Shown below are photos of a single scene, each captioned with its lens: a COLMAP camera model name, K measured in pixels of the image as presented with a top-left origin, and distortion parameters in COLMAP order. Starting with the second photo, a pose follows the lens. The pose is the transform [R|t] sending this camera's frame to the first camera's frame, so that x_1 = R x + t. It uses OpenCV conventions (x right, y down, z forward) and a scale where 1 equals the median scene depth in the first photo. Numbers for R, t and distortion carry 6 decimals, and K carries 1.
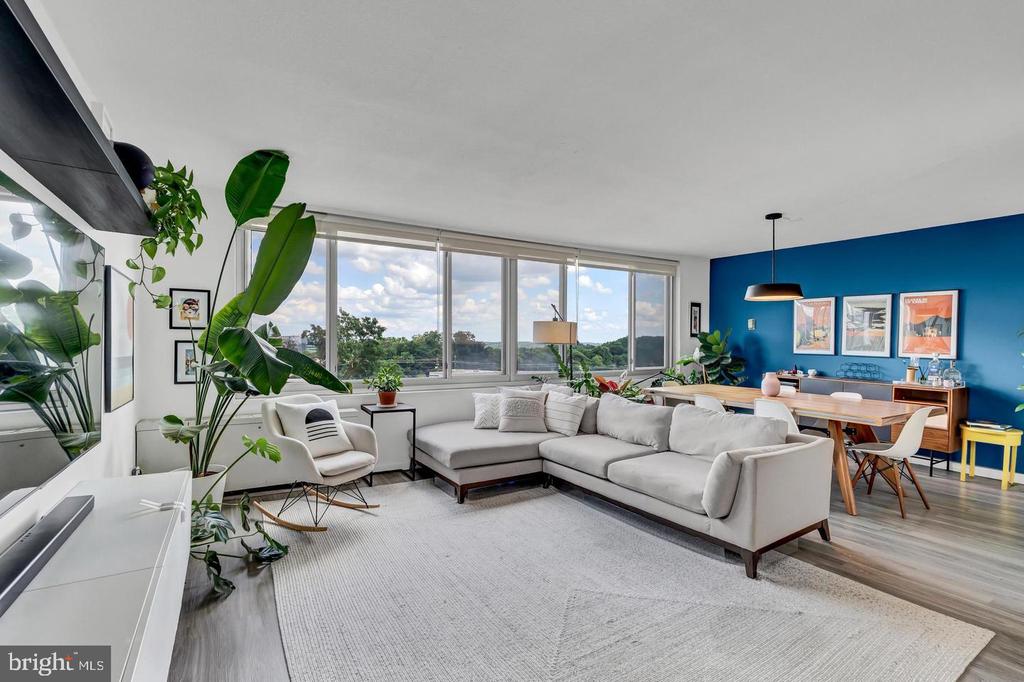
lens RADIAL K [[474.2, 0, 516.2], [0, 474.2, 345.0], [0, 0, 1]] dist [-0.001988, 0.000484]
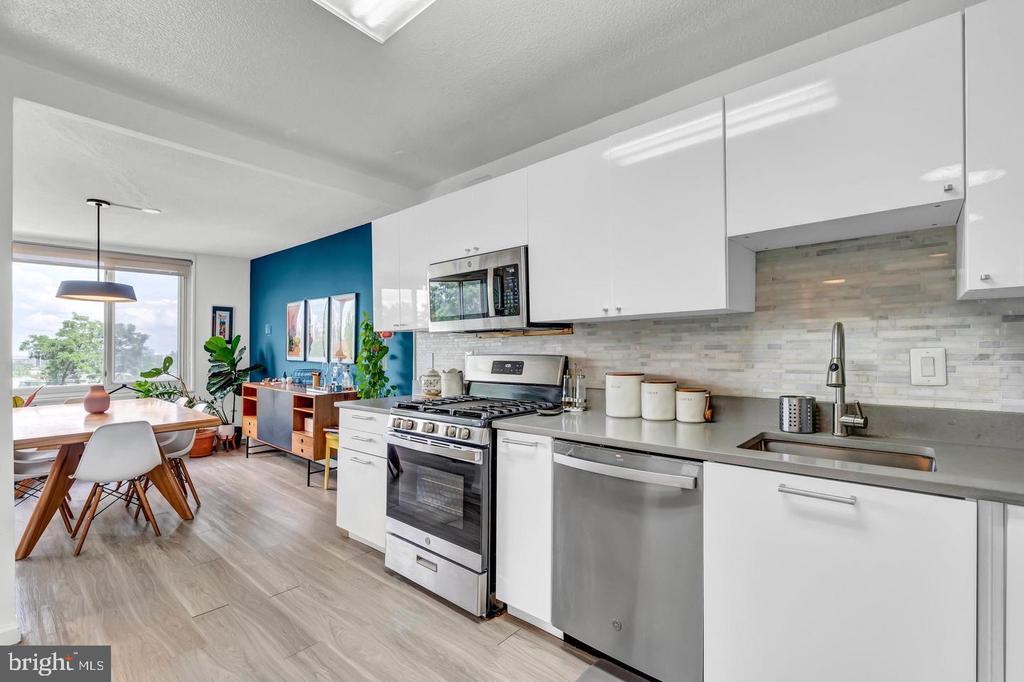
lens RADIAL K [[458.2, 0, 511.6], [0, 458.2, 347.8], [0, 0, 1]] dist [-0.001440, 0.000283]
pose [[0.956231, -0.015805, 0.292186, 0.886002], [0.018521, 0.999807, -0.006533, 0.008954], [-0.292027, 0.011659, 0.956339, -0.010745]]
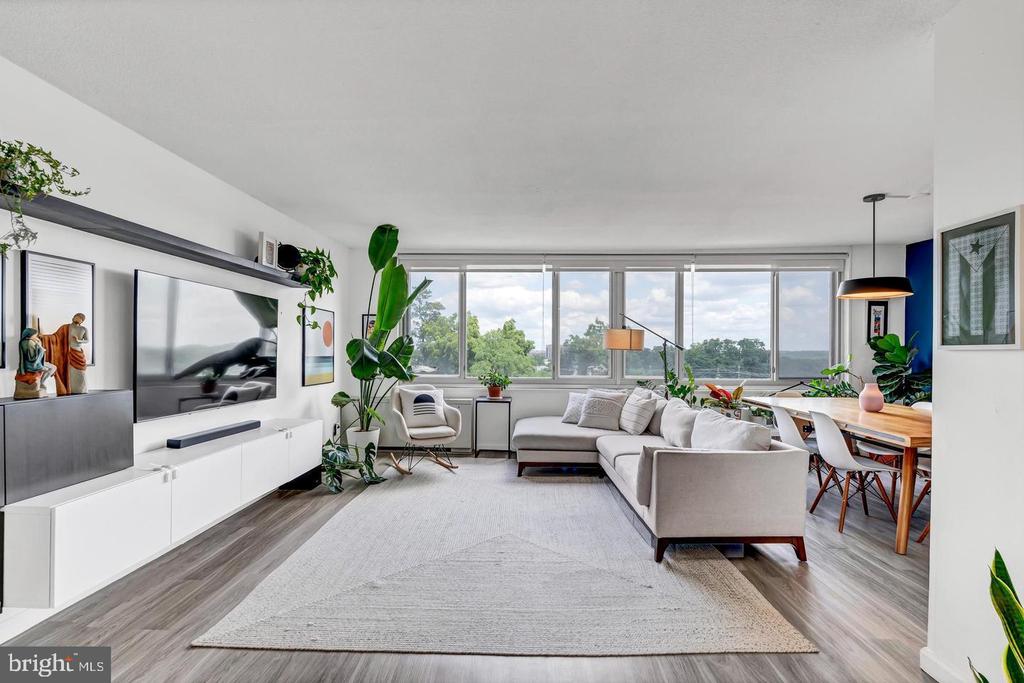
lens RADIAL K [[482.7, 0, 511.5], [0, 482.7, 350.0], [0, 0, 1]] dist [-0.000892, 0.000199]
pose [[0.837598, -0.000284, -0.546287, 0.412652], [-0.004164, 0.999967, -0.006904, 0.006128], [0.546271, 0.008058, 0.837570, -0.060389]]
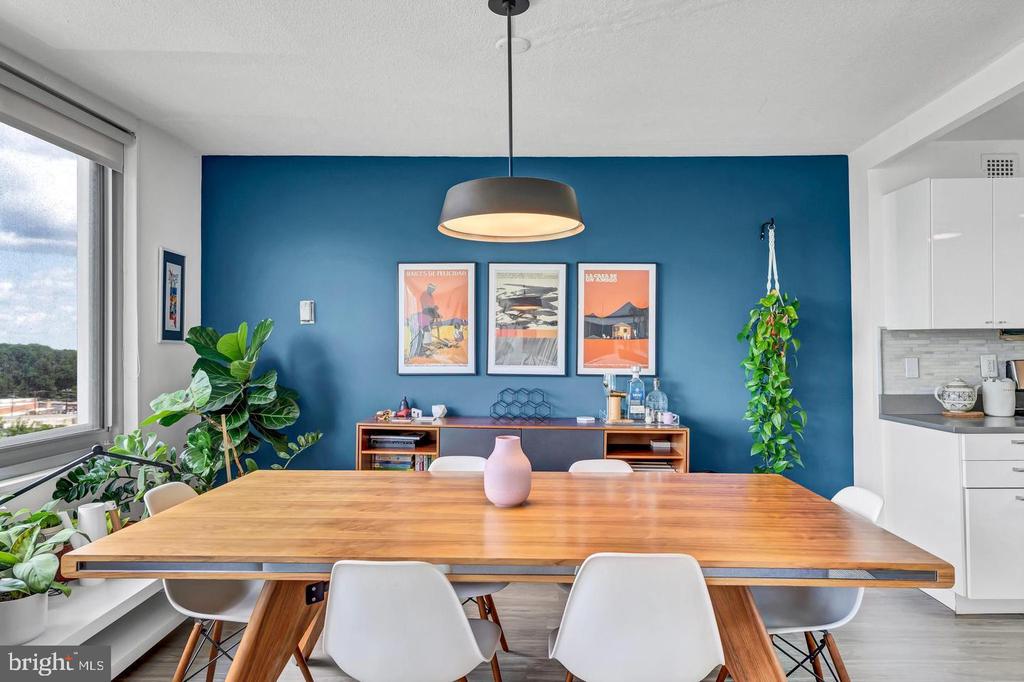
lens RADIAL K [[635.7, 0, 512.0], [0, 635.7, 341.0], [0, 0, 1]] dist [-0.001627, -0.000375]
pose [[0.550935, -0.000480, 0.834548, 0.124788], [0.015149, 0.999841, -0.009426, -0.009123], [-0.834410, 0.017836, 0.550855, 0.643157]]
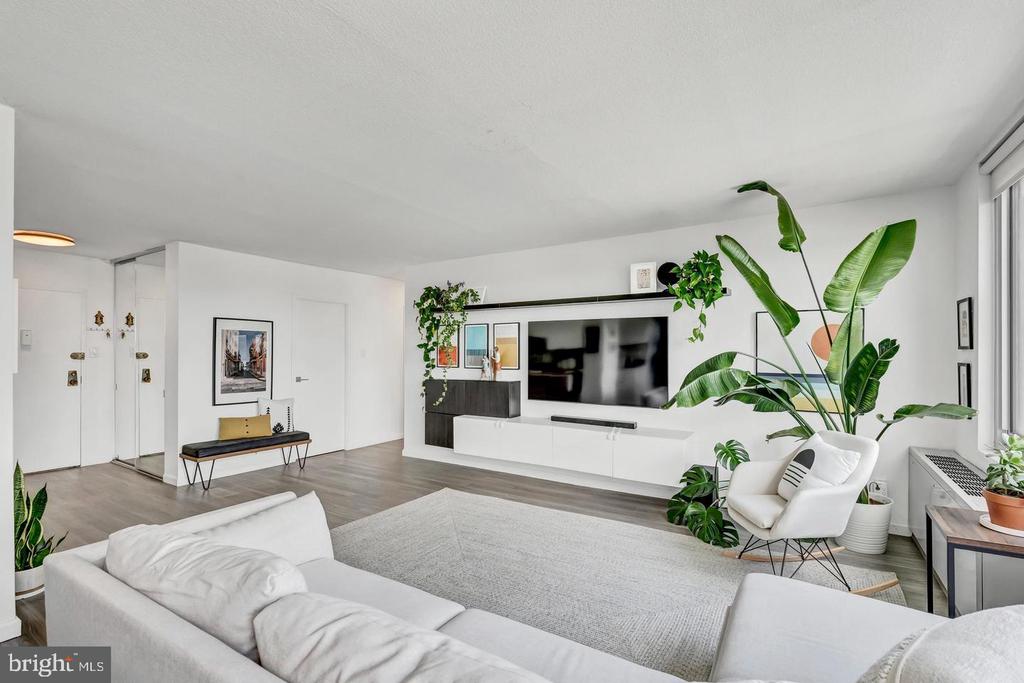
lens RADIAL K [[463.4, 0, 514.6], [0, 463.4, 350.0], [0, 0, 1]] dist [-0.002007, -0.000036]
pose [[-0.899478, -0.004978, -0.436939, 0.250260], [-0.004688, 0.999987, -0.001742, -0.020405], [0.436942, 0.000481, -0.899490, 1.001274]]
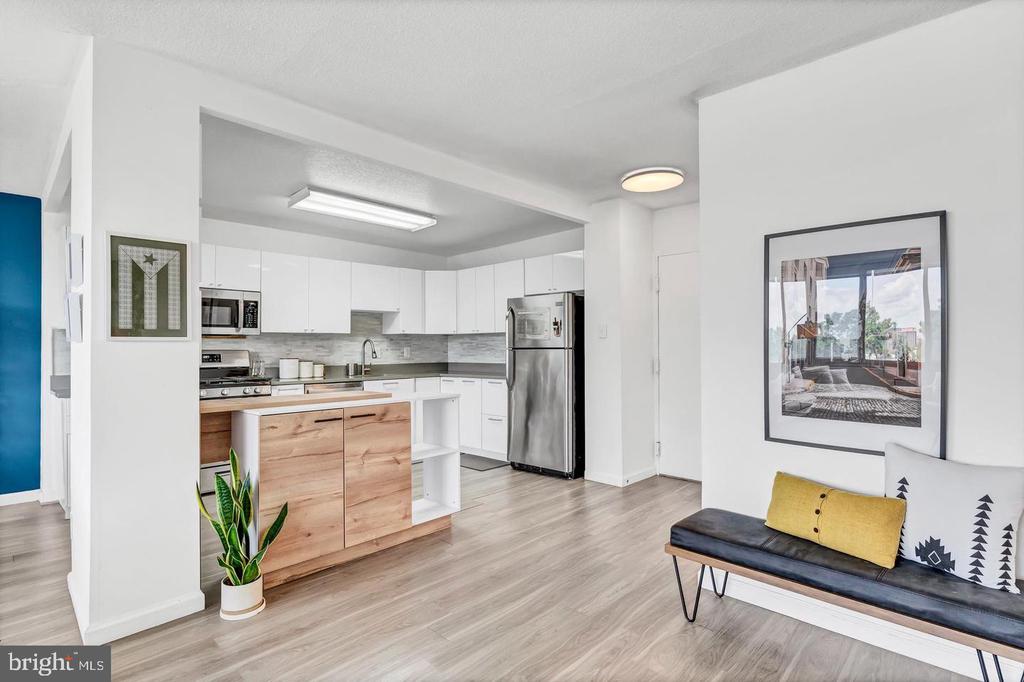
lens RADIAL K [[510.3, 0, 512.0], [0, 510.3, 341.0], [0, 0, 1]] dist [-0.000103, -0.000076]
pose [[-0.246599, 0.008893, 0.969077, 0.001726], [0.009547, 0.999932, -0.006747, 0.008588], [-0.969071, 0.007588, -0.246667, 0.192061]]
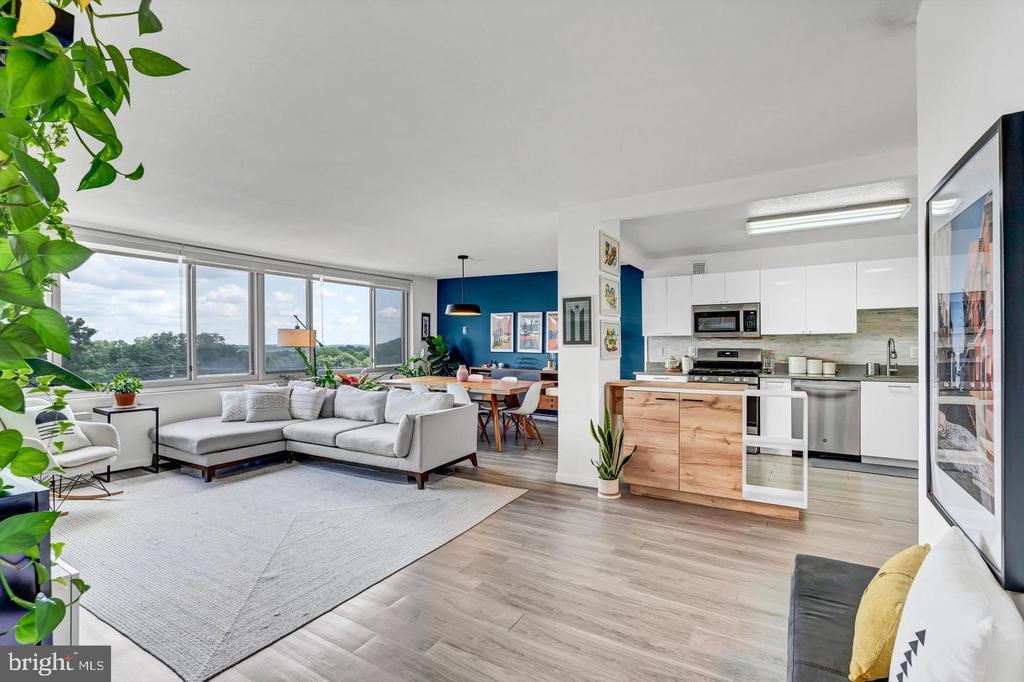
lens RADIAL K [[460.8, 0, 512.9], [0, 460.8, 343.3], [0, 0, 1]] dist [-0.002415, 0.000595]
pose [[0.890185, -0.008776, 0.455515, 0.030573], [0.011904, 0.999921, -0.003998, -0.000918], [-0.455444, 0.008981, 0.890219, -0.282173]]
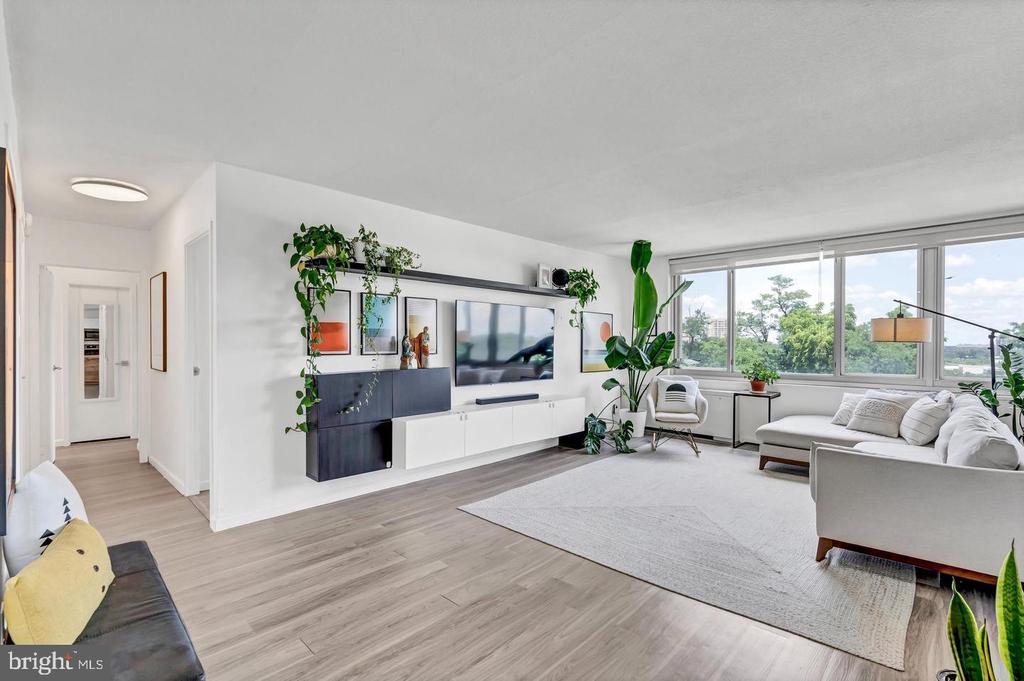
lens RADIAL K [[463.4, 0, 514.6], [0, 463.4, 349.0], [0, 0, 1]] dist [-0.002007, -0.000036]
pose [[0.253568, 0.005864, -0.967300, 0.665620], [-0.004194, 0.999979, 0.004962, 0.006096], [0.967308, 0.002799, 0.253588, 0.036571]]
